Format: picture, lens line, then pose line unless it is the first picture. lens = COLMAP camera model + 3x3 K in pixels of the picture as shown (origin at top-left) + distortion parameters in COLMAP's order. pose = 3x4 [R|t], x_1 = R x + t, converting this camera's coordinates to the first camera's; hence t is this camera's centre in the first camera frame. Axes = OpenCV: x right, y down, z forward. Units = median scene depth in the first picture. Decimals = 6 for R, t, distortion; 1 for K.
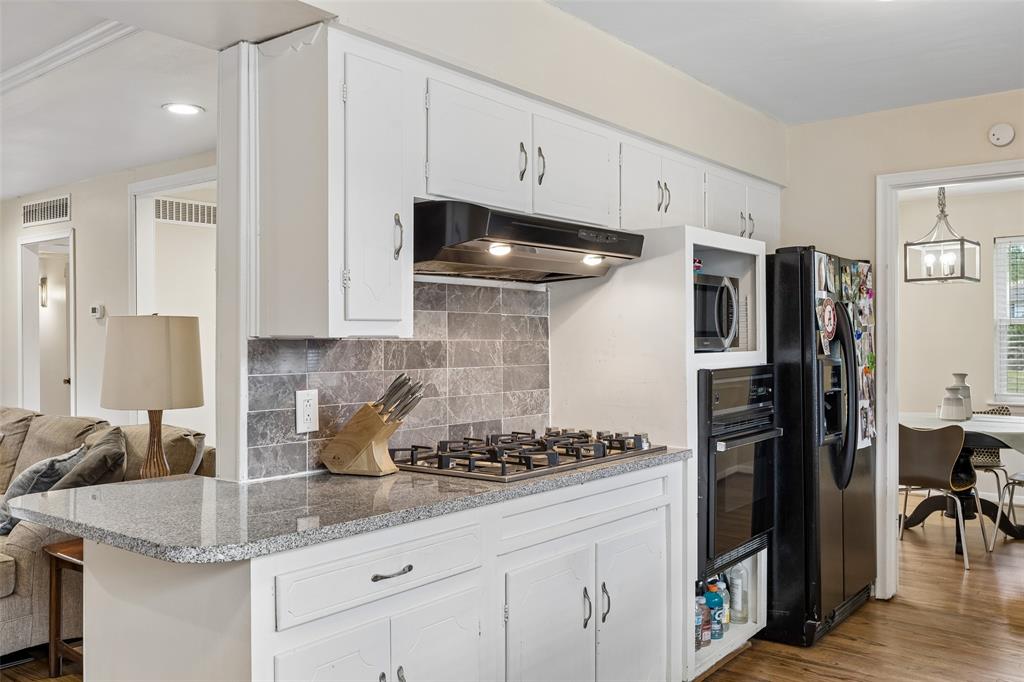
lens RADIAL K [[849.2, 0, 512.7], [0, 849.2, 339.0], [0, 0, 1]] dist [0.010713, -0.015140]
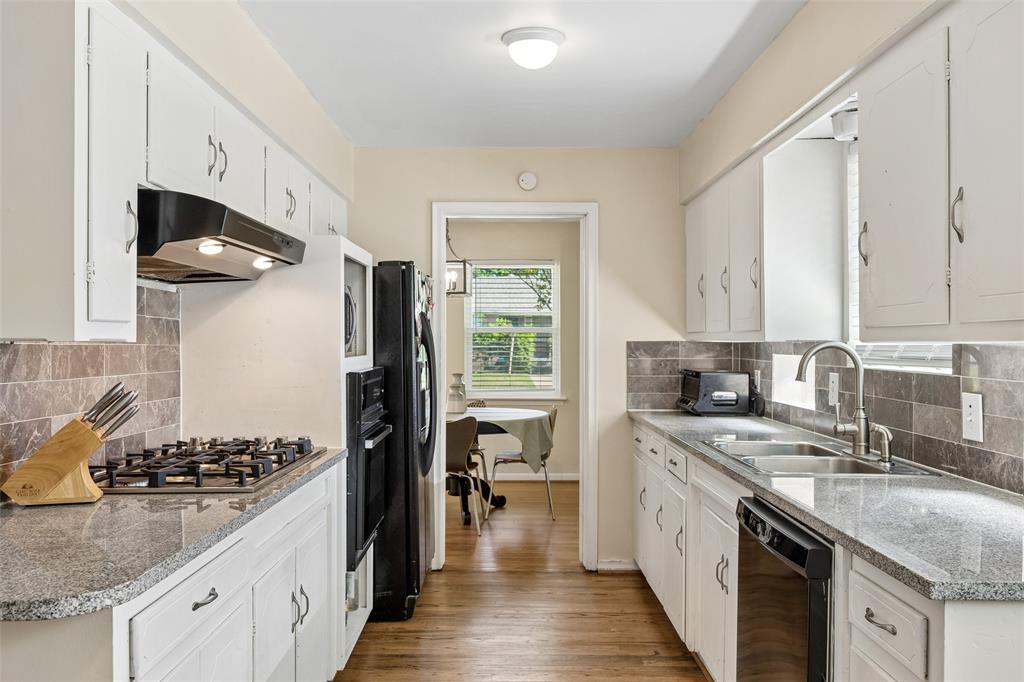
lens RADIAL K [[849.2, 0, 510.7], [0, 849.2, 343.9], [0, 0, 1]] dist [0.010713, -0.015140]
pose [[0.783365, 0.002834, 0.621555, -0.261002], [-0.002966, 0.999995, -0.000821, 0.000136], [-0.621554, -0.001200, 0.783370, 0.044072]]
